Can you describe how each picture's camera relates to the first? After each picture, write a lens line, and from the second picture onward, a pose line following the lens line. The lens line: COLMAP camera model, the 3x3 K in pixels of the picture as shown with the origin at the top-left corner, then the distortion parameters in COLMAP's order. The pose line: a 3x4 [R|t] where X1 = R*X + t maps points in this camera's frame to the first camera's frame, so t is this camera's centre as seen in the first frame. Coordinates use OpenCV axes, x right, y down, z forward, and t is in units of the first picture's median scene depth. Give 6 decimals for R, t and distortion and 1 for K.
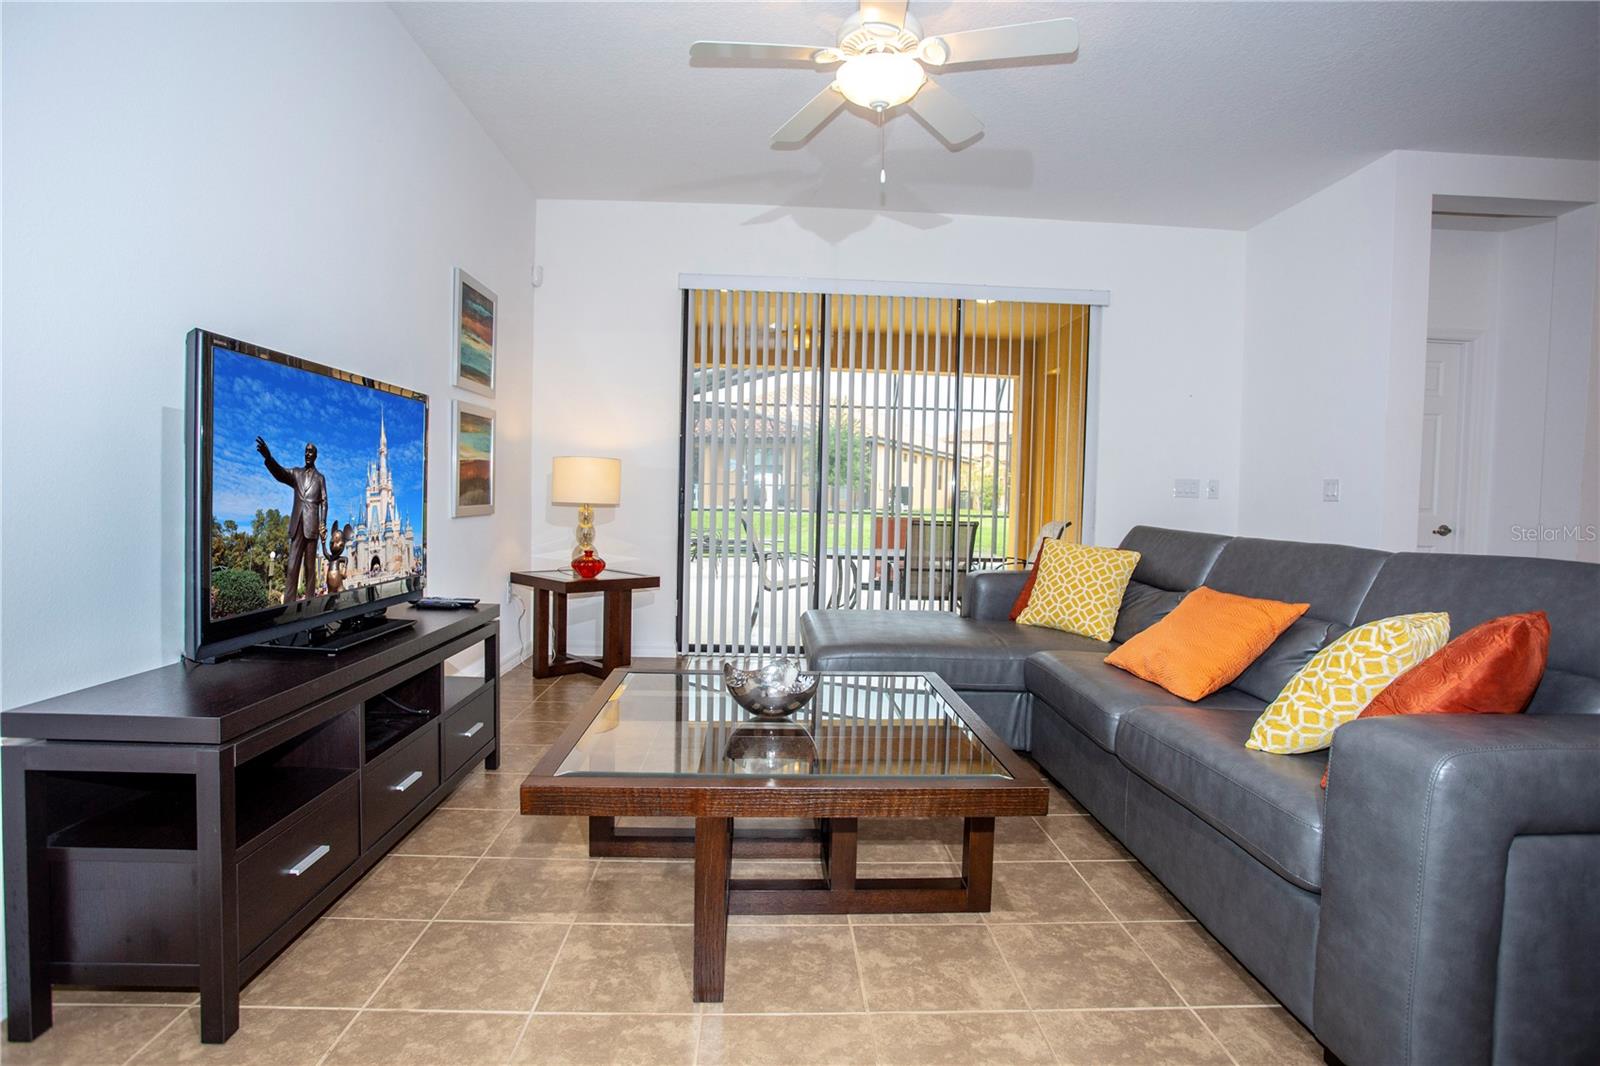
lens RADIAL K [[821.6, 0, 793.3], [0, 821.6, 529.3], [0, 0, 1]] dist [-0.047157, 0.011180]
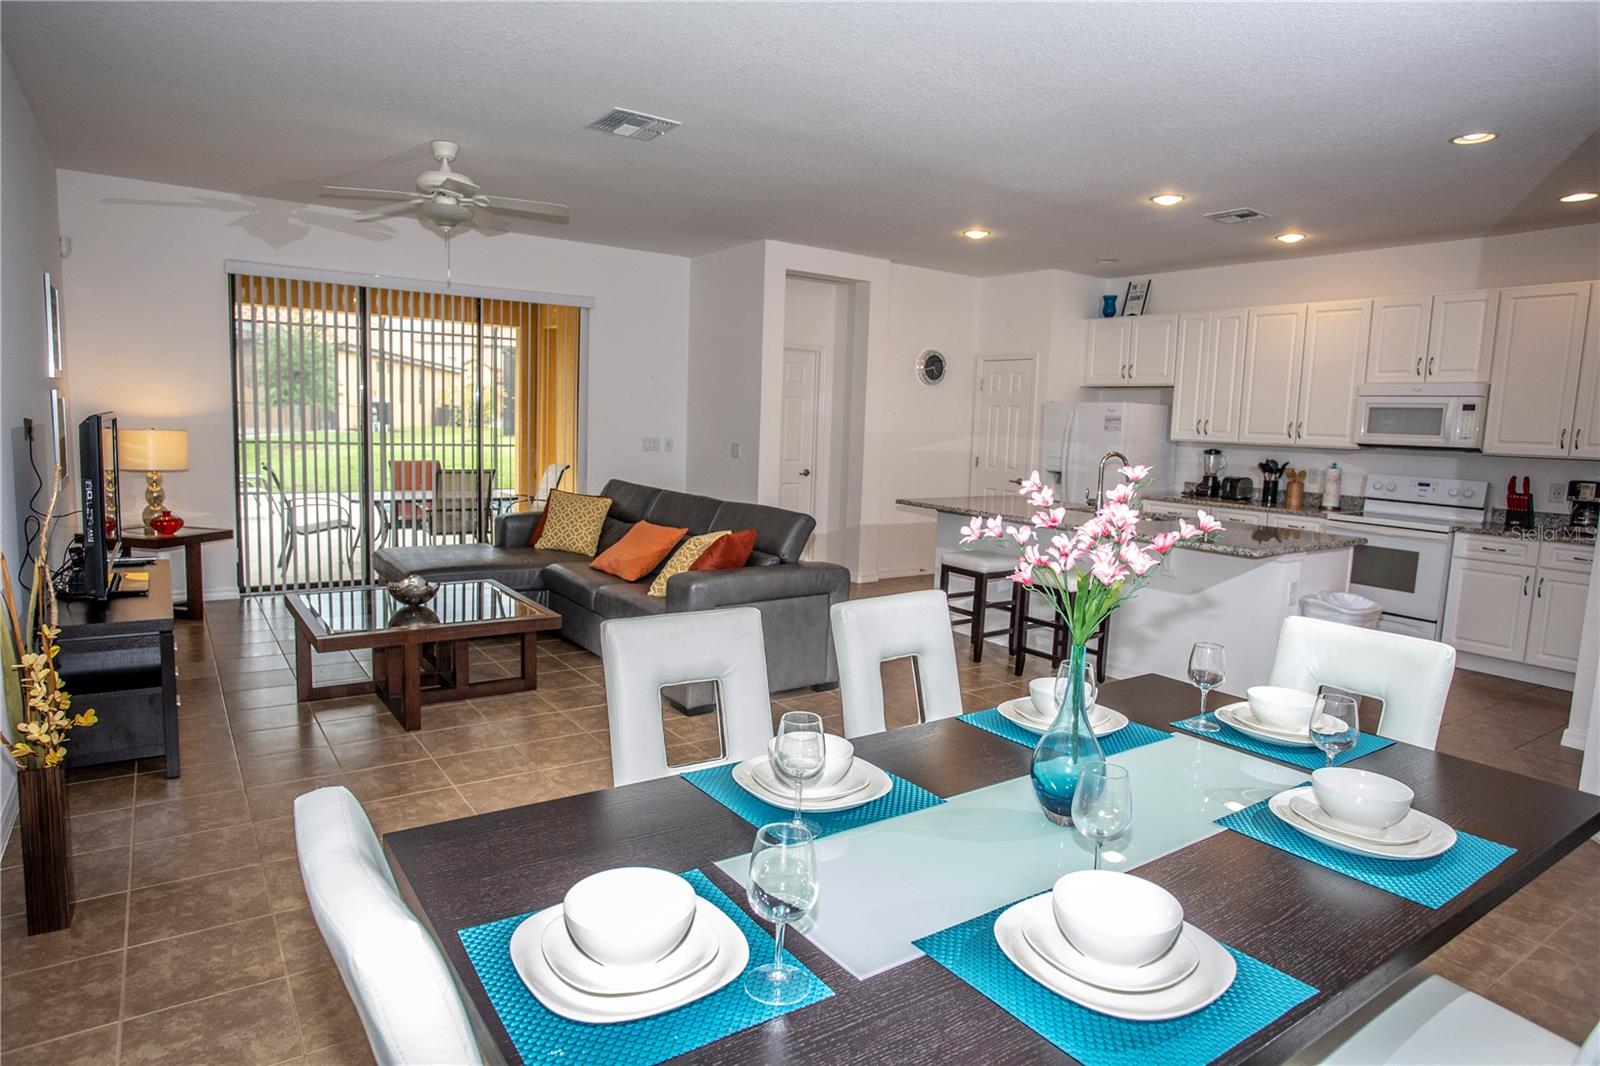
lens RADIAL K [[942.3, 0, 795.4], [0, 942.3, 539.5], [0, 0, 1]] dist [-0.047290, 0.016523]
pose [[0.847233, -0.063056, 0.527466, -0.203852], [0.009064, 0.994502, 0.104329, -0.067642], [-0.531144, -0.083610, 0.843146, -0.621828]]
